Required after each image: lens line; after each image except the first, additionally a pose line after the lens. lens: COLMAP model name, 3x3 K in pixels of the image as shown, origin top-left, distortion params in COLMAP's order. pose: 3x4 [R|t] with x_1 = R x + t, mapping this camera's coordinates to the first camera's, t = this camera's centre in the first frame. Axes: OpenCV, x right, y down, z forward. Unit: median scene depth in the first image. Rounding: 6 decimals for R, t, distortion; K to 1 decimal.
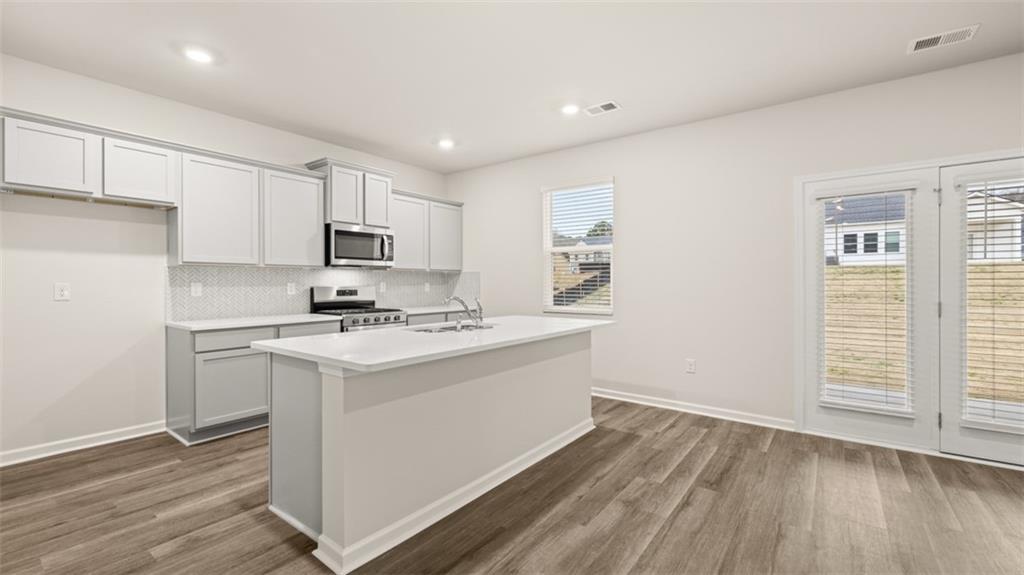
lens RADIAL K [[431.0, 0, 504.6], [0, 431.0, 286.3], [0, 0, 1]] dist [-0.001295, -0.000314]
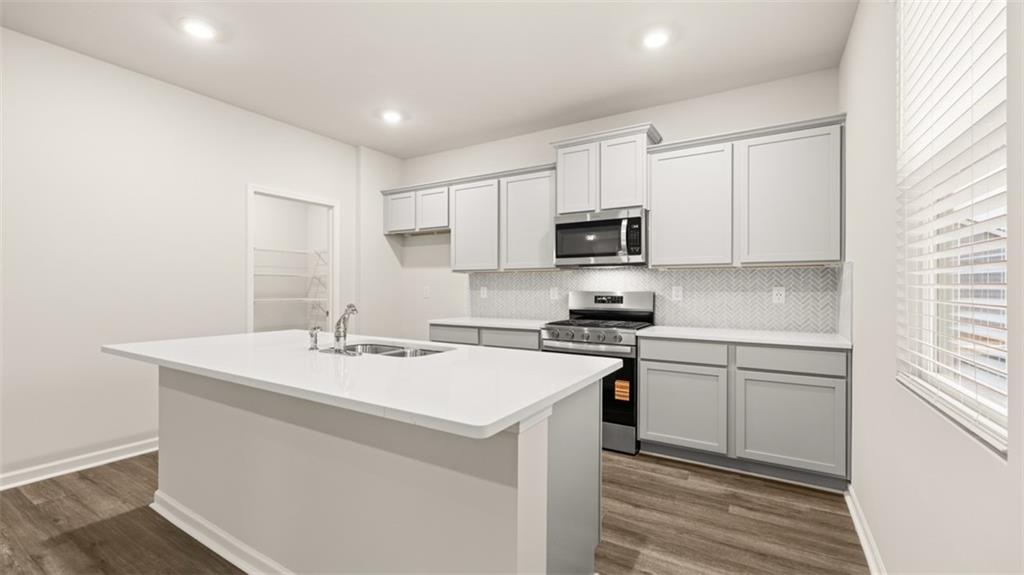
lens RADIAL K [[431.0, 0, 504.6], [0, 431.0, 286.3], [0, 0, 1]] dist [-0.001295, -0.000314]
pose [[0.099435, -0.004143, -0.995035, 0.439507], [-0.010116, 0.999935, -0.005174, -0.003594], [0.994993, 0.010581, 0.099387, 0.813961]]
